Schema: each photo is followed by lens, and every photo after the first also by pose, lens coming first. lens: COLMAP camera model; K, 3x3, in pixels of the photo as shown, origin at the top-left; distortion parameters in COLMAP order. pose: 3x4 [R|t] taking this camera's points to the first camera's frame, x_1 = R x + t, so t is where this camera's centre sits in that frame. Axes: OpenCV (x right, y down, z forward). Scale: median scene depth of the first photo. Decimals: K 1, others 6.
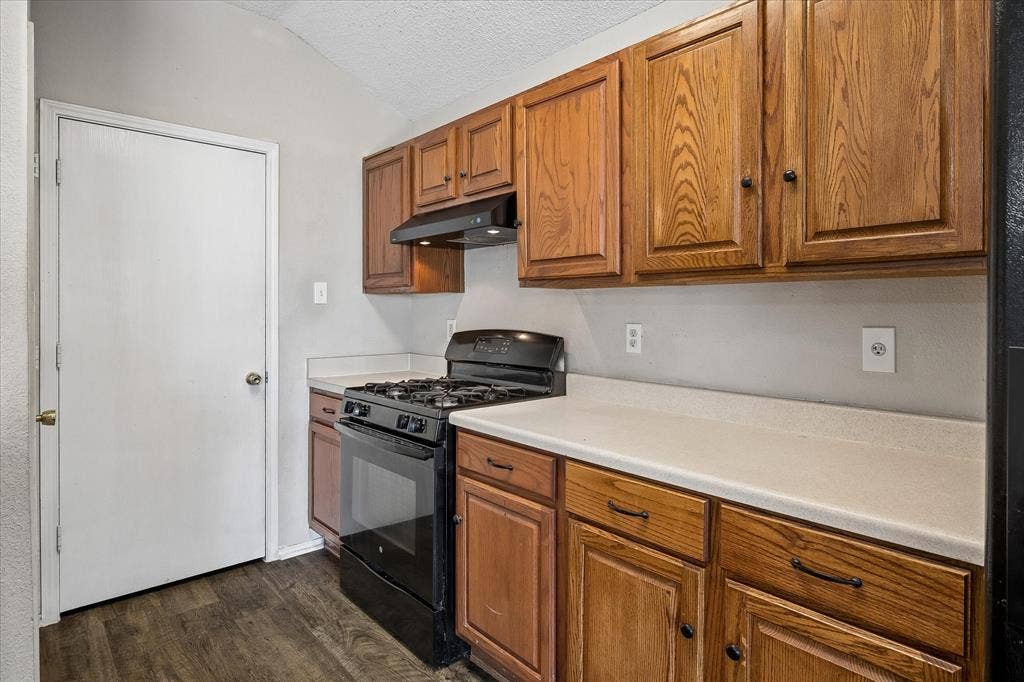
lens RADIAL K [[561.3, 0, 510.4], [0, 561.3, 312.3], [0, 0, 1]] dist [0.000532, 0.000283]
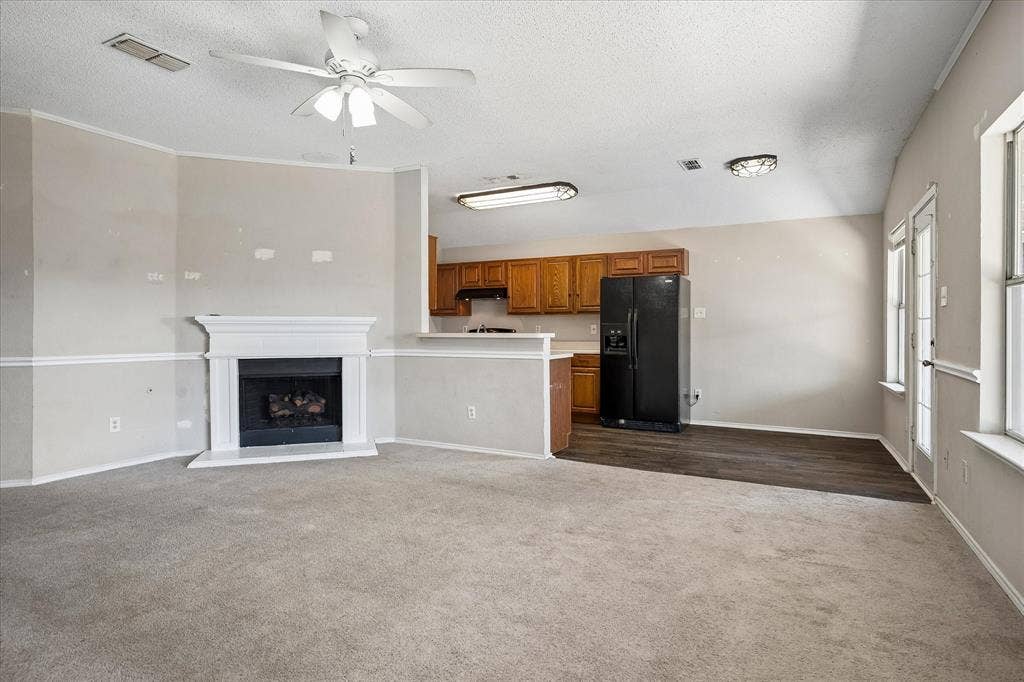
lens RADIAL K [[536.4, 0, 510.7], [0, 536.4, 332.1], [0, 0, 1]] dist [-0.003750, -0.000336]
pose [[0.933740, -0.001357, 0.357949, -1.179367], [0.001901, 0.999998, -0.001170, 0.067654], [-0.357947, 0.001773, 0.933740, -2.164847]]
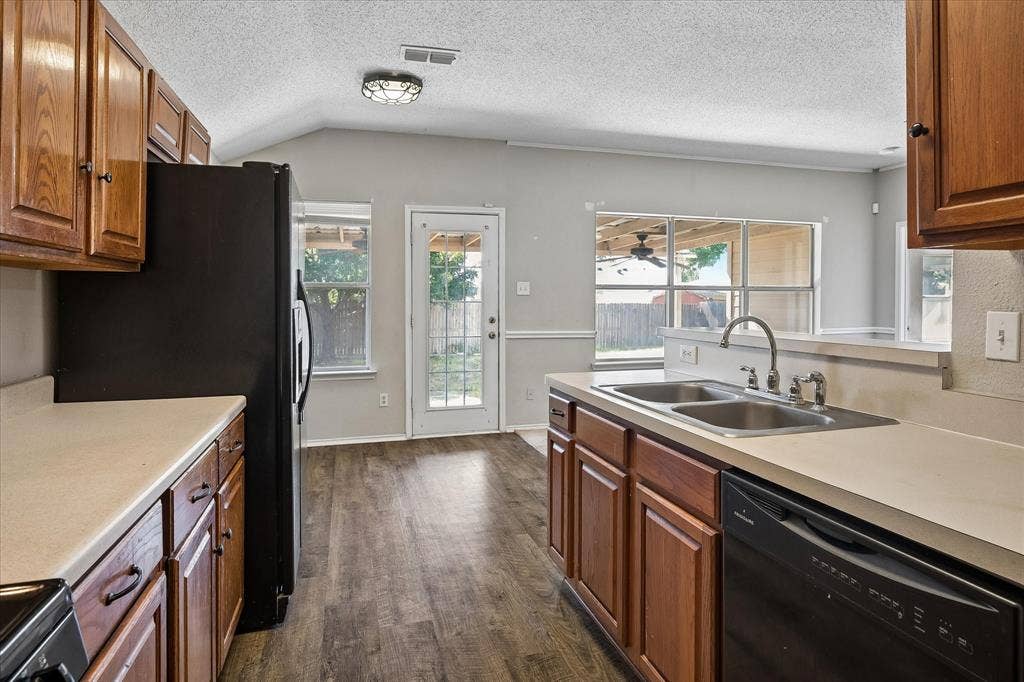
lens RADIAL K [[561.3, 0, 510.4], [0, 561.3, 312.3], [0, 0, 1]] dist [0.000532, 0.000283]
pose [[-0.903471, -0.009087, 0.428552, -0.467762], [0.002582, 0.999642, 0.026641, 0.004125], [-0.428641, 0.025175, -0.903124, 1.067005]]
